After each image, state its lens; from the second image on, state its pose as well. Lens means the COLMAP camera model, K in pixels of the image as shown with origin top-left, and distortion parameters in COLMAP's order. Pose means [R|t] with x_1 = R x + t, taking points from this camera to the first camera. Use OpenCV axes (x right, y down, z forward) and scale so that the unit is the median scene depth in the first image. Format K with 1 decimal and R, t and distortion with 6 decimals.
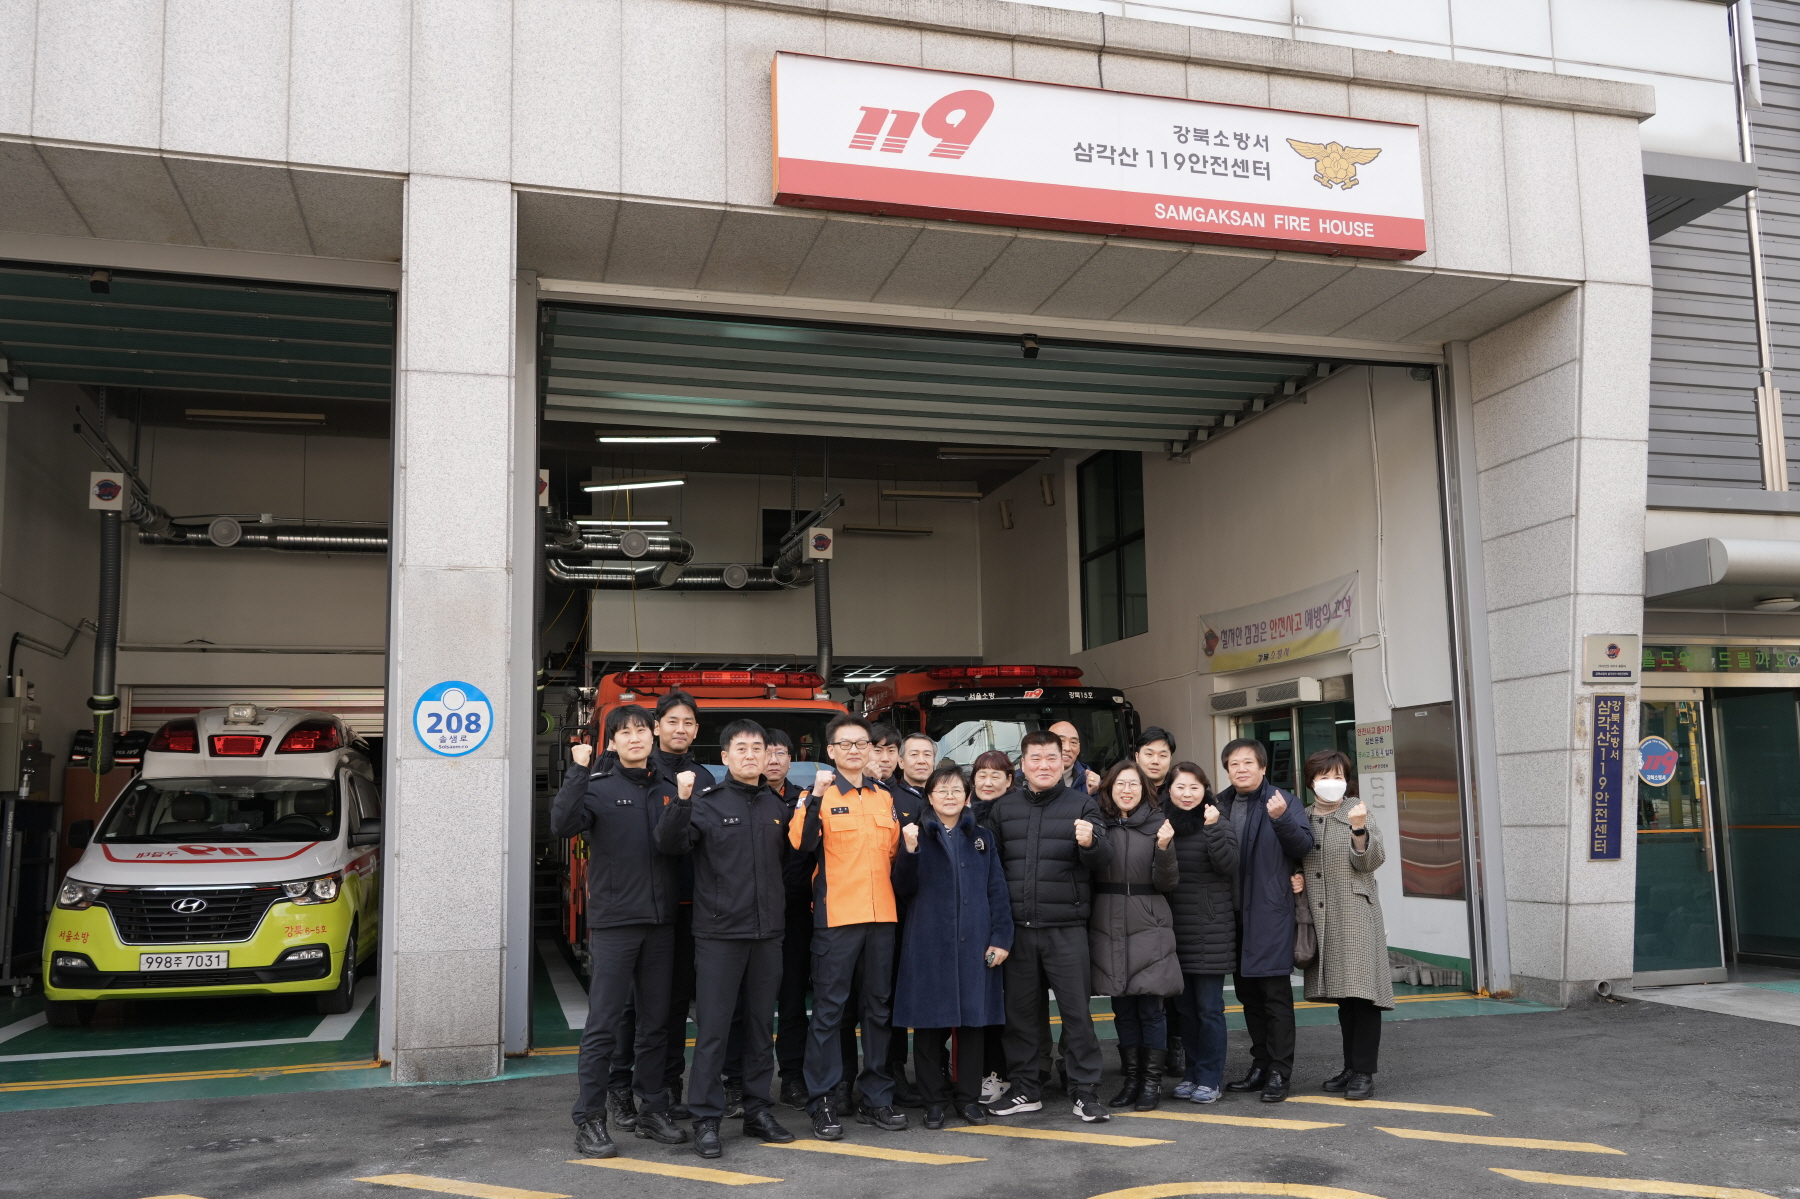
lens RADIAL K [[1589.2, 0, 900.0], [0, 1589.2, 599.5], [0, 0, 1]] dist [-0.003465, -0.005306]
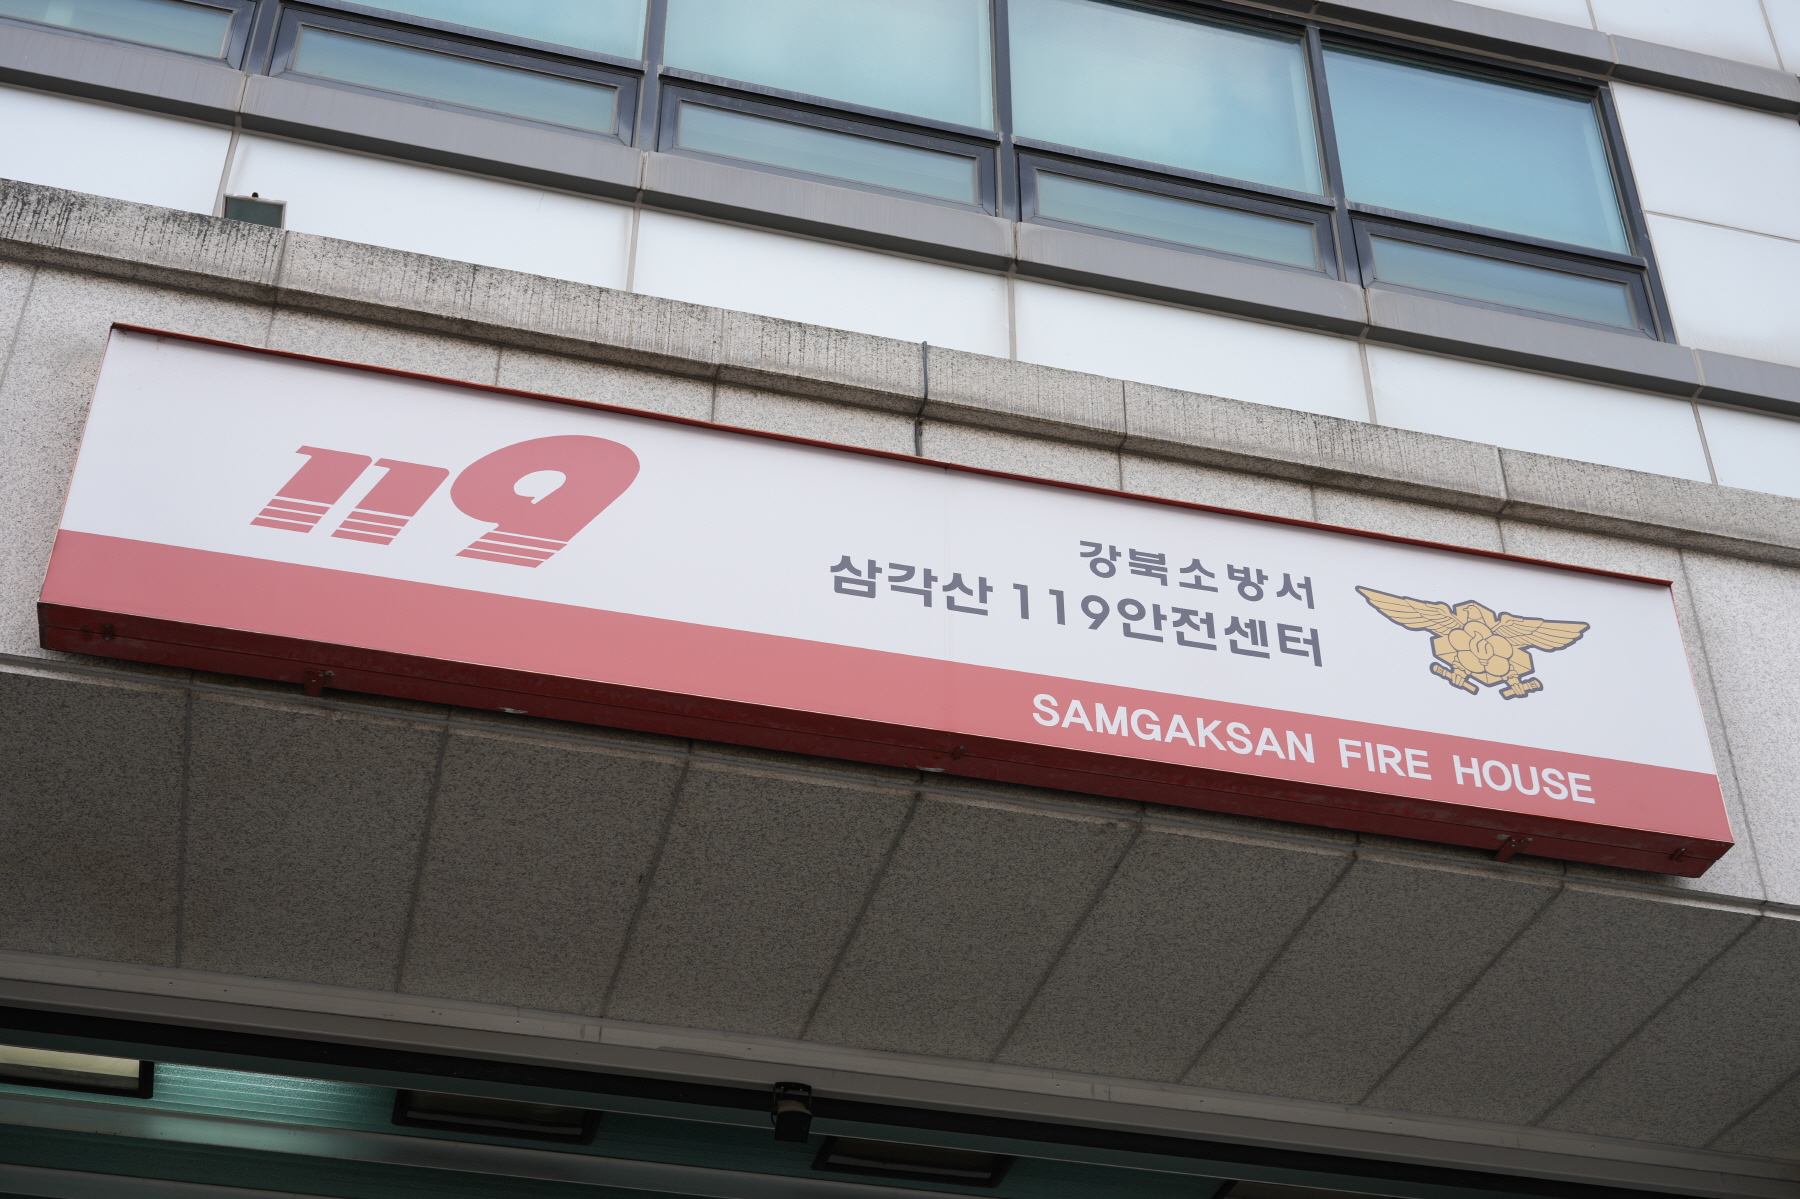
lens RADIAL K [[2401.9, 0, 900.0], [0, 2401.9, 599.5], [0, 0, 1]] dist [0.041232, -0.028634]
pose [[0.999692, -0.000174, -0.024807, 0.139150], [-0.011947, 0.873012, -0.487553, 0.029070], [0.021742, 0.487699, 0.872741, 0.443115]]
